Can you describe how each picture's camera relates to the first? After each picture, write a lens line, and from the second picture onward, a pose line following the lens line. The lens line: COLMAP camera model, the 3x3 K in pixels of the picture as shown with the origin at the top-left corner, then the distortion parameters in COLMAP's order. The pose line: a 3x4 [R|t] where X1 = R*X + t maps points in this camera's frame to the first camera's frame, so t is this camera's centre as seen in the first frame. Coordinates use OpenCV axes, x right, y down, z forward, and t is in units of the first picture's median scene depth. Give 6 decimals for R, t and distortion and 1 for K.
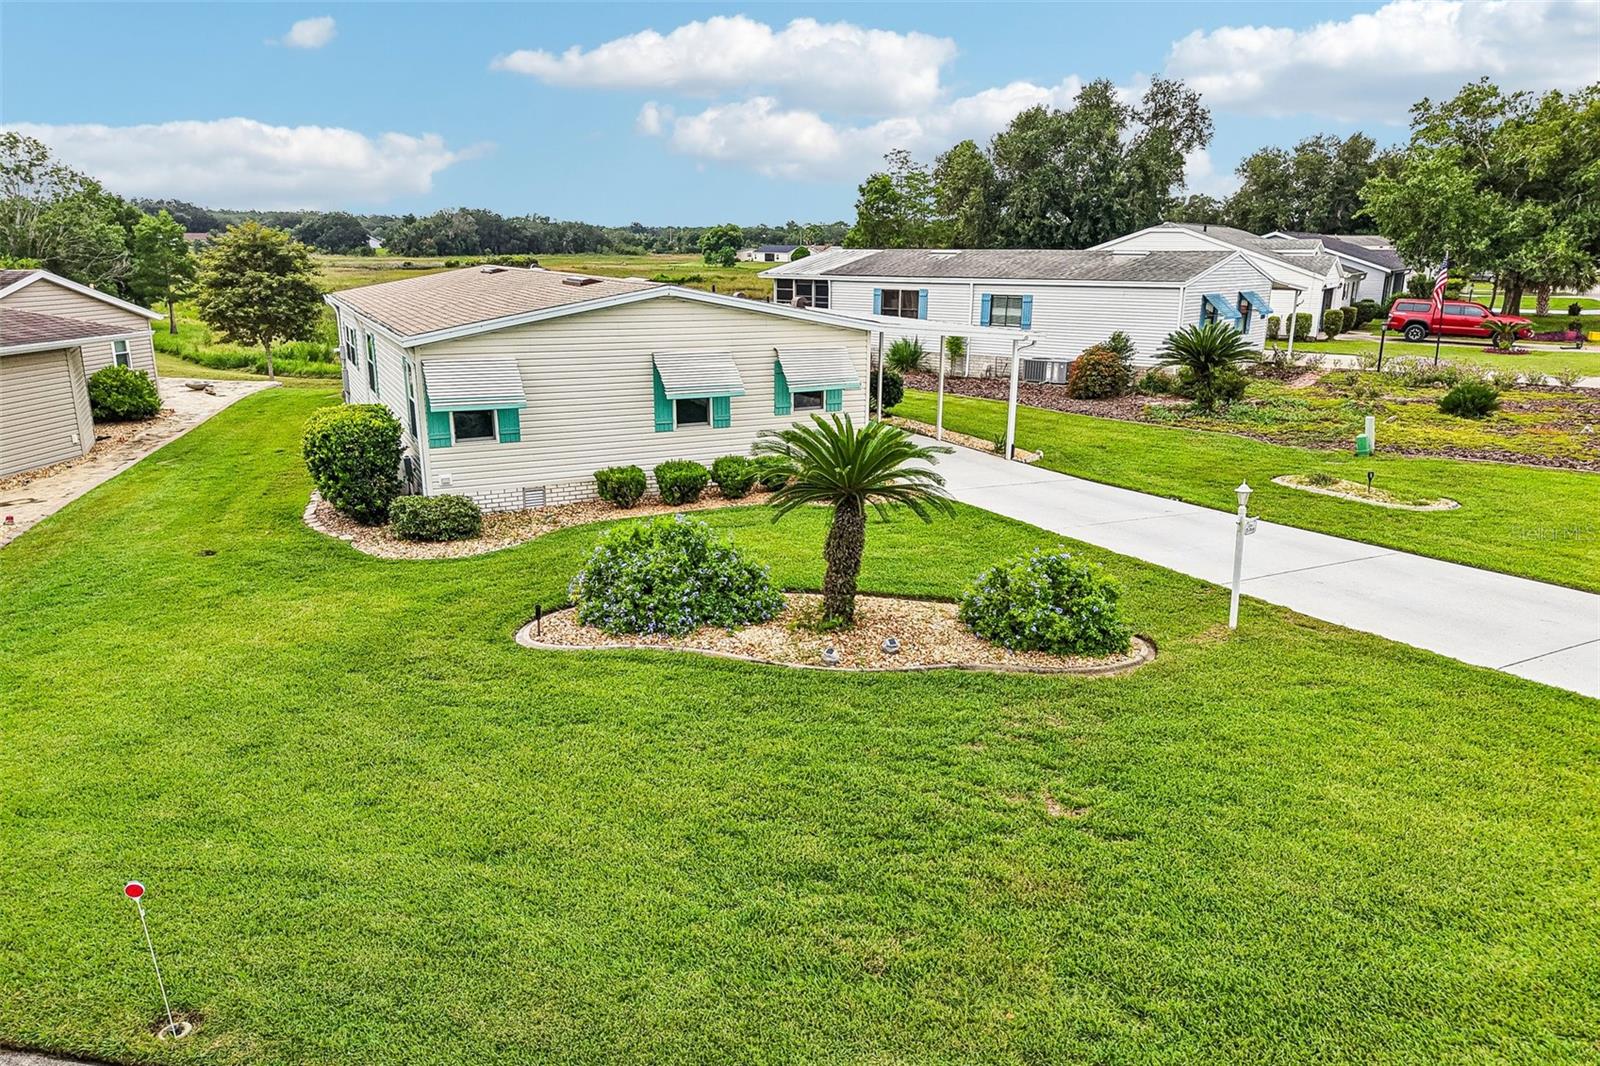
lens RADIAL K [[1067.2, 0, 796.8], [0, 1067.2, 536.2], [0, 0, 1]] dist [0.031445, -0.034496]
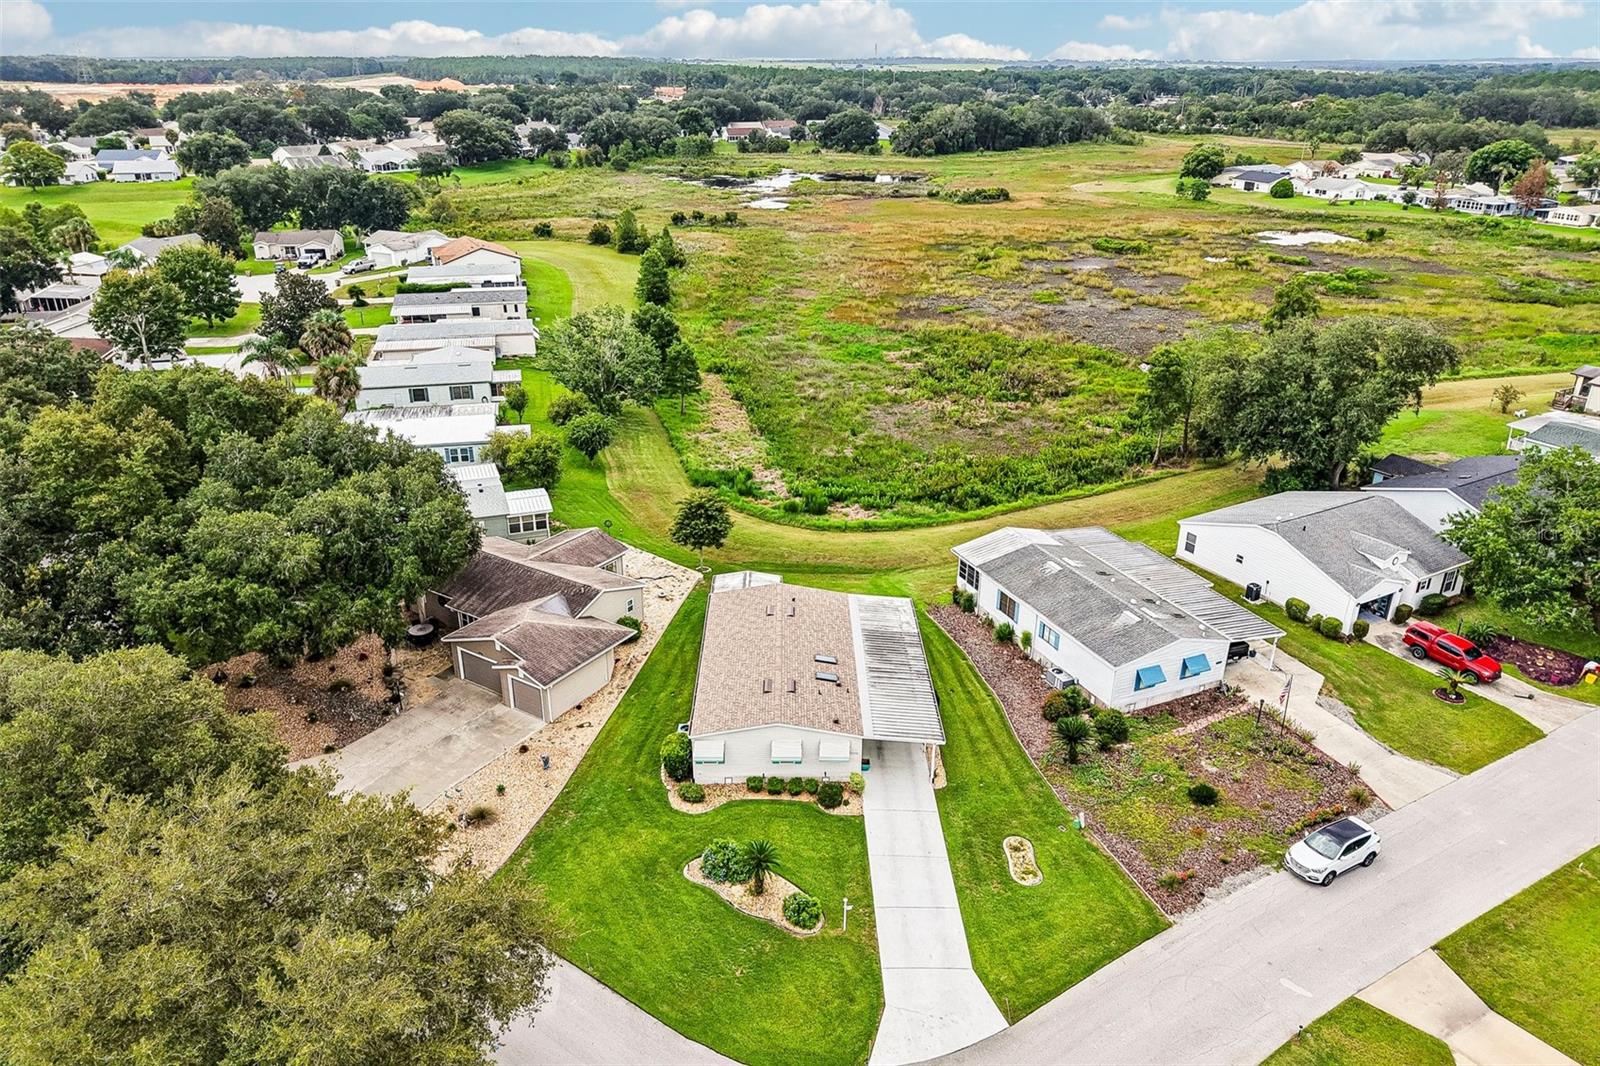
lens RADIAL K [[1067.2, 0, 793.2], [0, 1067.2, 531.1], [0, 0, 1]] dist [0.031445, -0.034496]
pose [[0.895525, 0.176609, -0.408465, 0.516738], [-0.116459, 0.978897, 0.167921, -0.637469], [0.429502, -0.102808, 0.897195, -0.773081]]
